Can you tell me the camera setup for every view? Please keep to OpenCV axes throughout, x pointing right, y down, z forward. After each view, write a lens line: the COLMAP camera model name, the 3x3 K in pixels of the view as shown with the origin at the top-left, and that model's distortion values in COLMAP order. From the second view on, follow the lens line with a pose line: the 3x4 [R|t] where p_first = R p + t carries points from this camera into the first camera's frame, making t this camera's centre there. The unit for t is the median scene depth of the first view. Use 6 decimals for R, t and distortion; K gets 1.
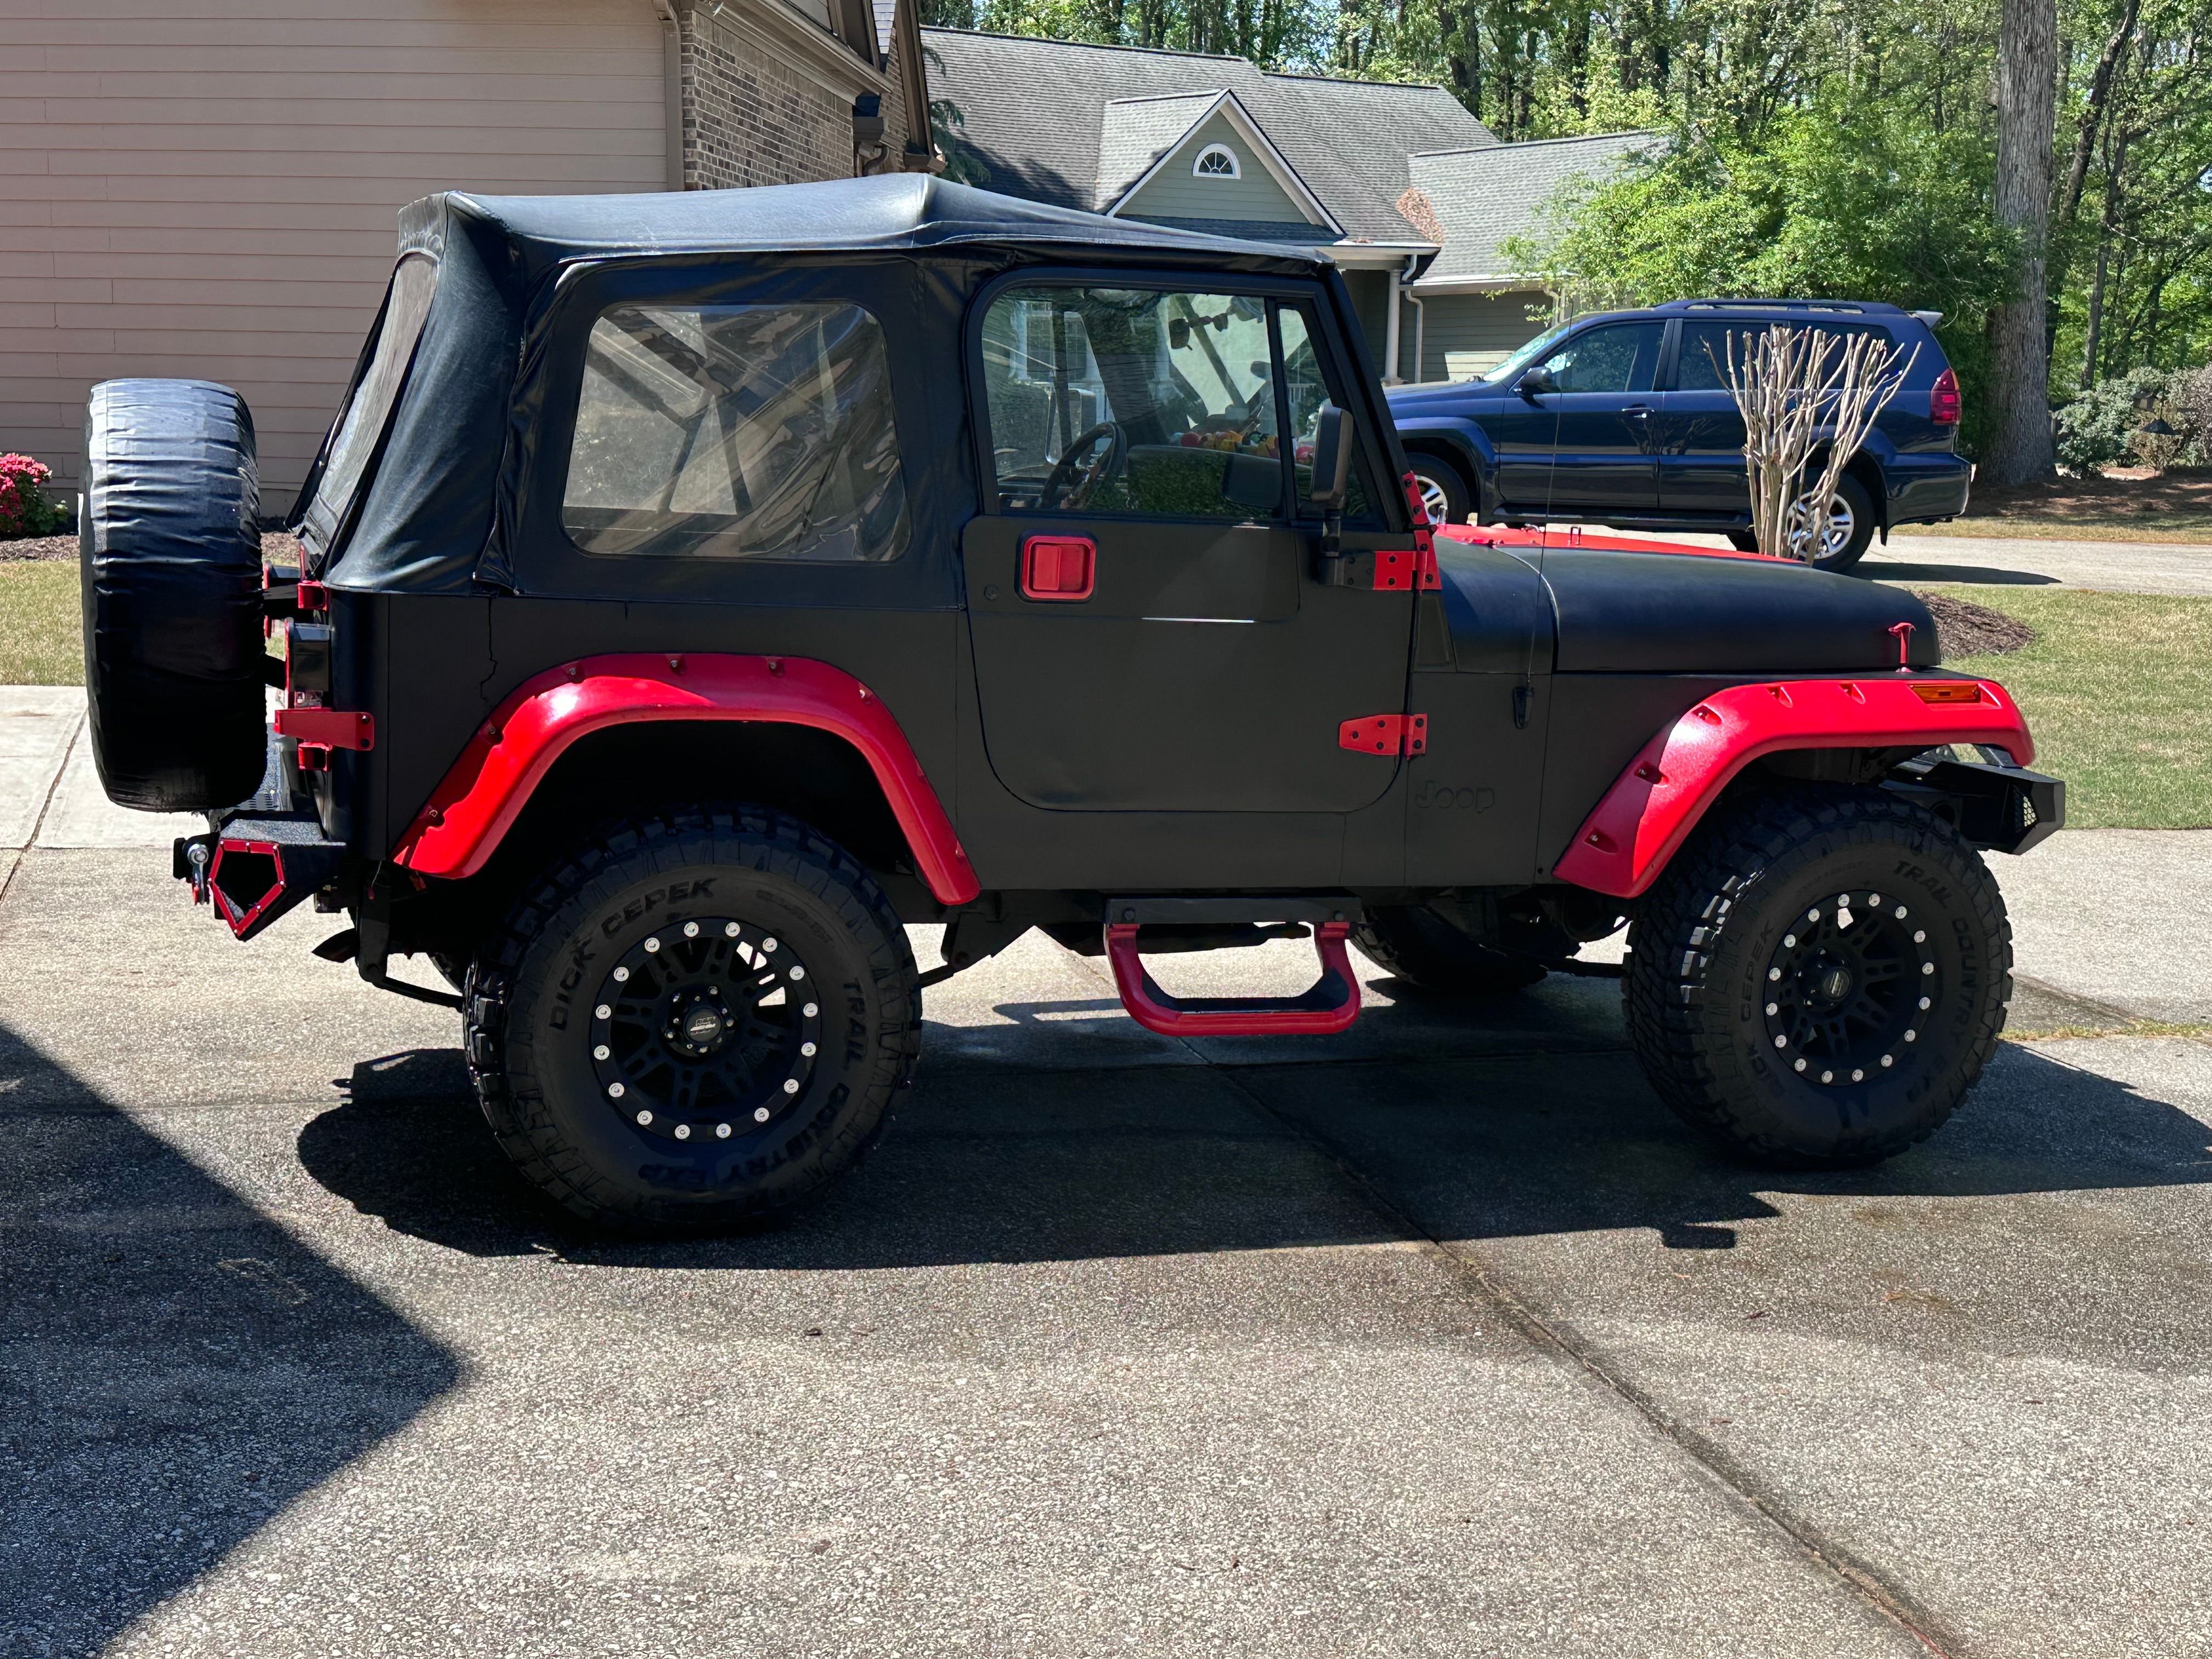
lens RADIAL K [[3324.6, 0, 1042.3], [0, 3324.6, 890.0], [0, 0, 1]] dist [0.330882, -1.176865]
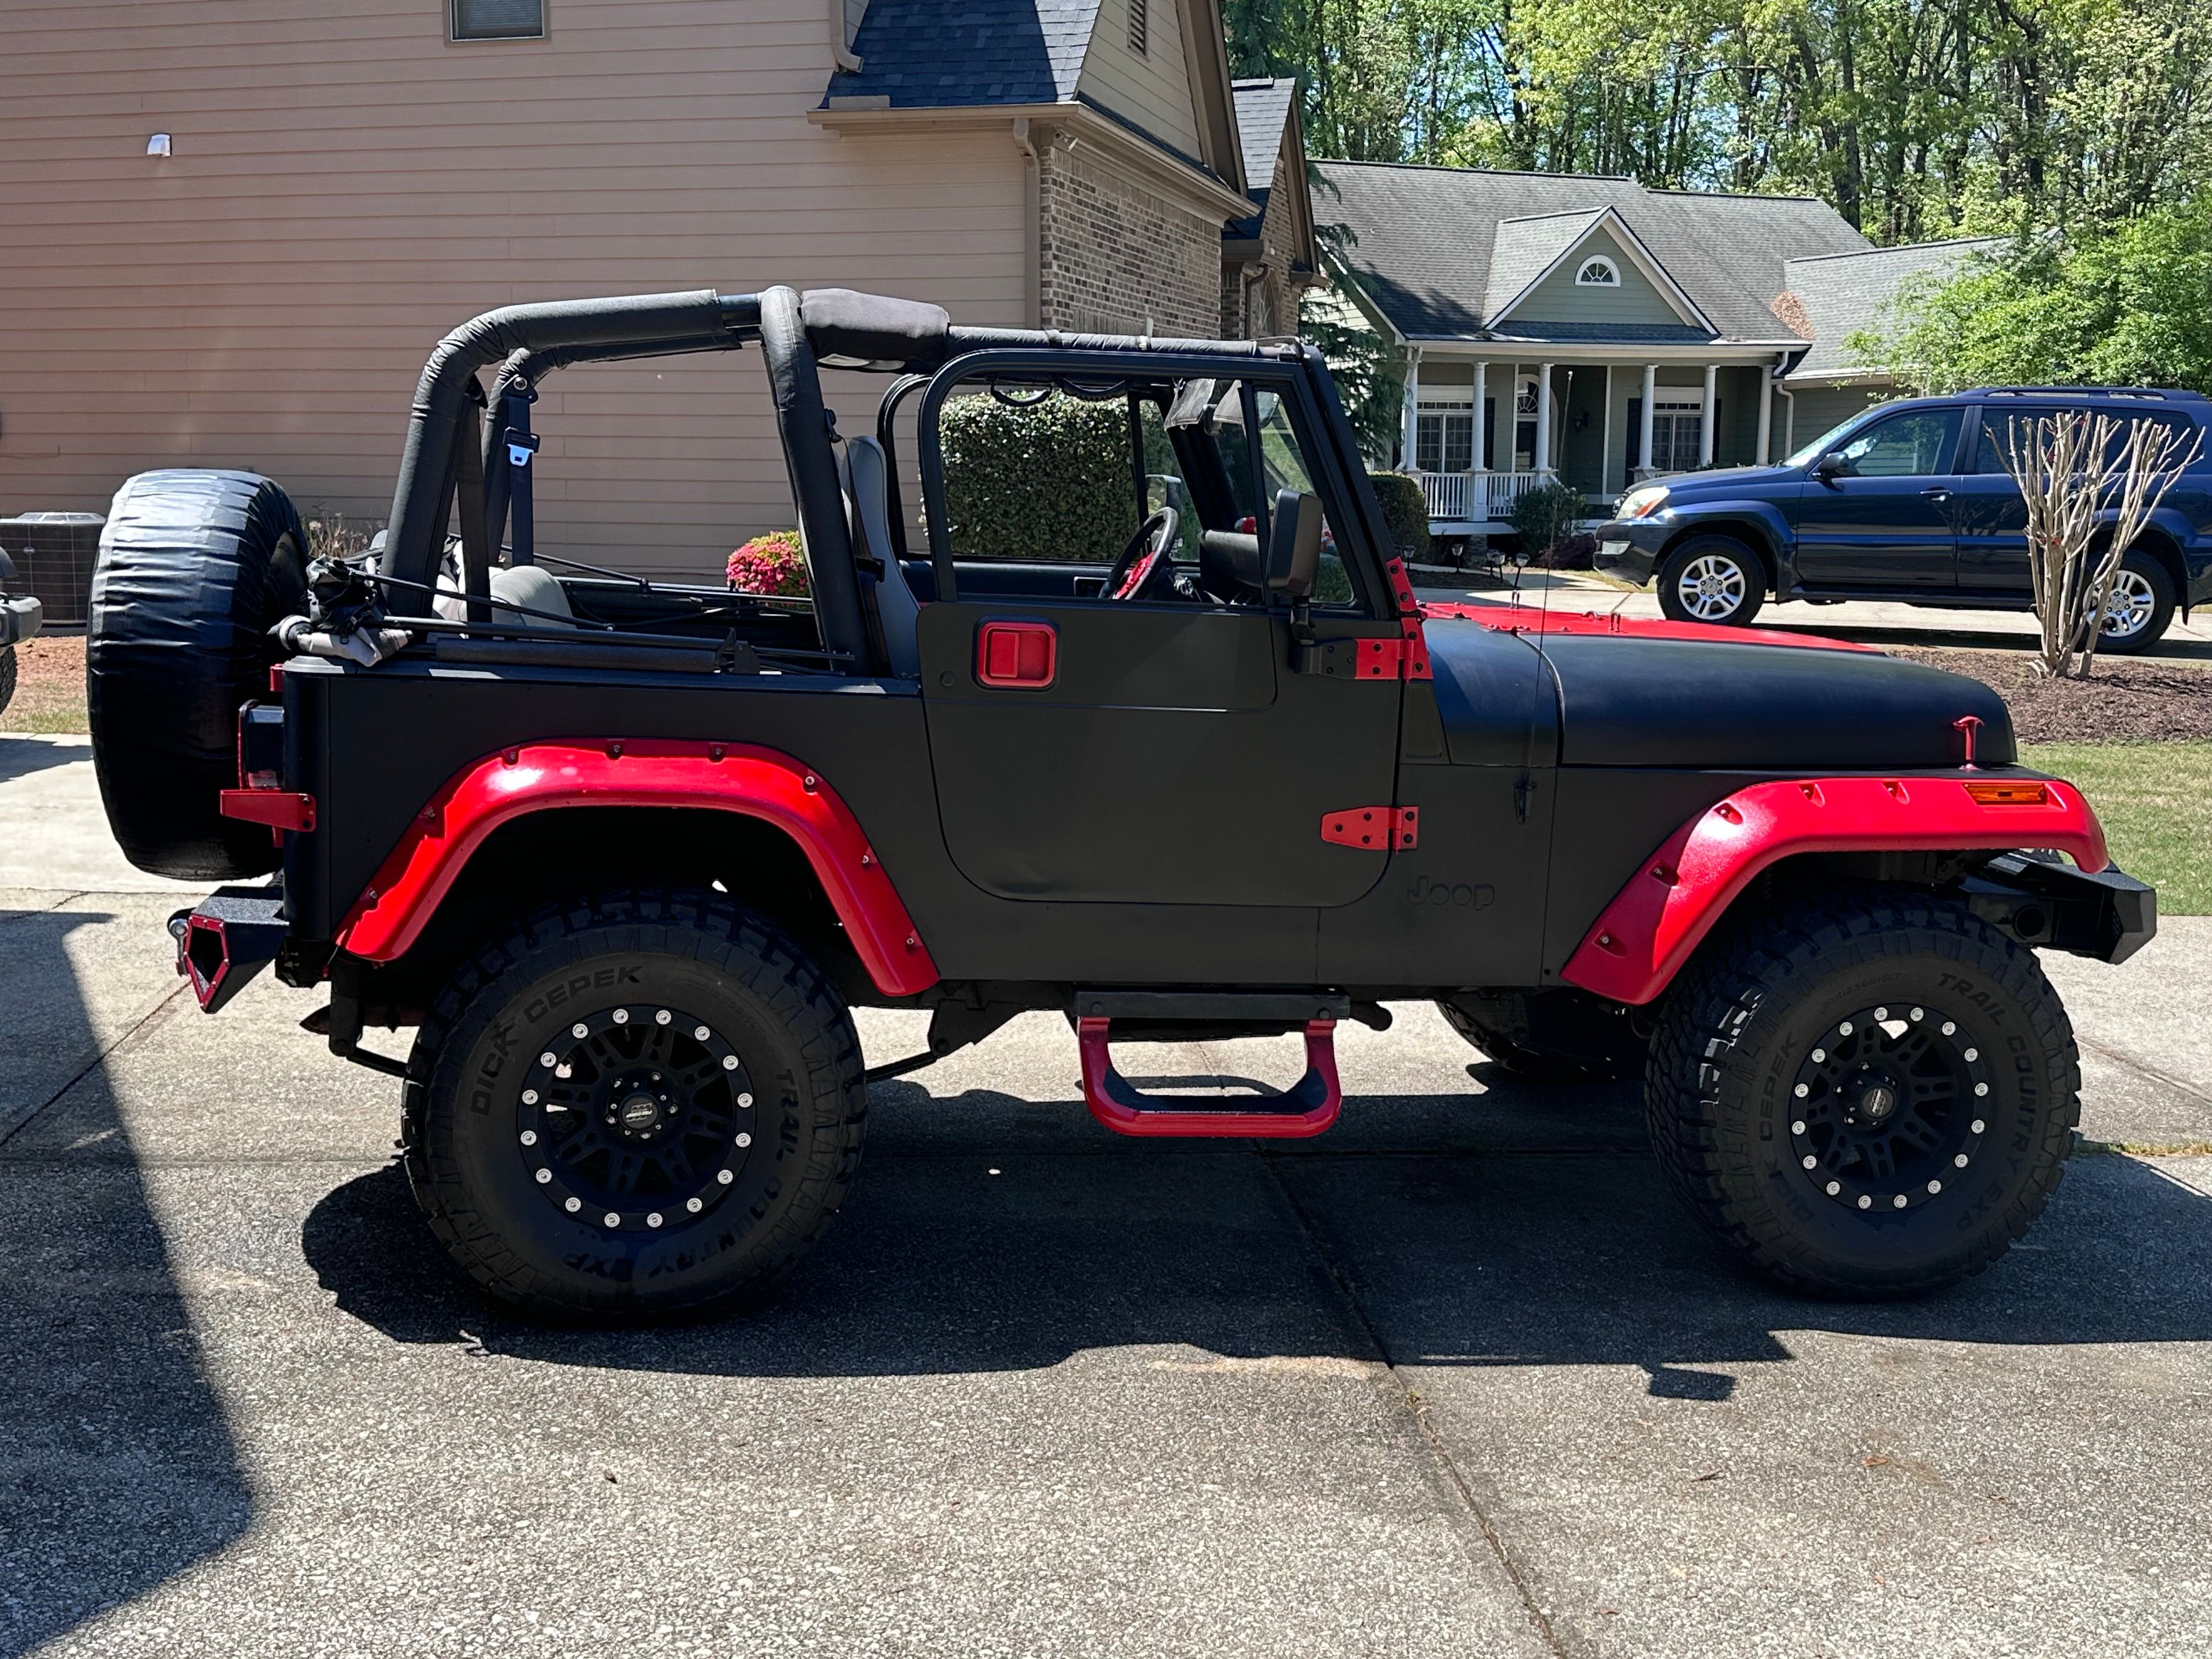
lens RADIAL K [[2787.9, 0, 1047.3], [0, 2787.9, 820.6], [0, 0, 1]] dist [0.243527, -0.655409]
pose [[0.980305, 0.016731, -0.196778, 0.162326], [-0.022372, 0.999399, -0.026477, -0.024077], [0.196217, 0.030357, 0.980090, 0.181064]]
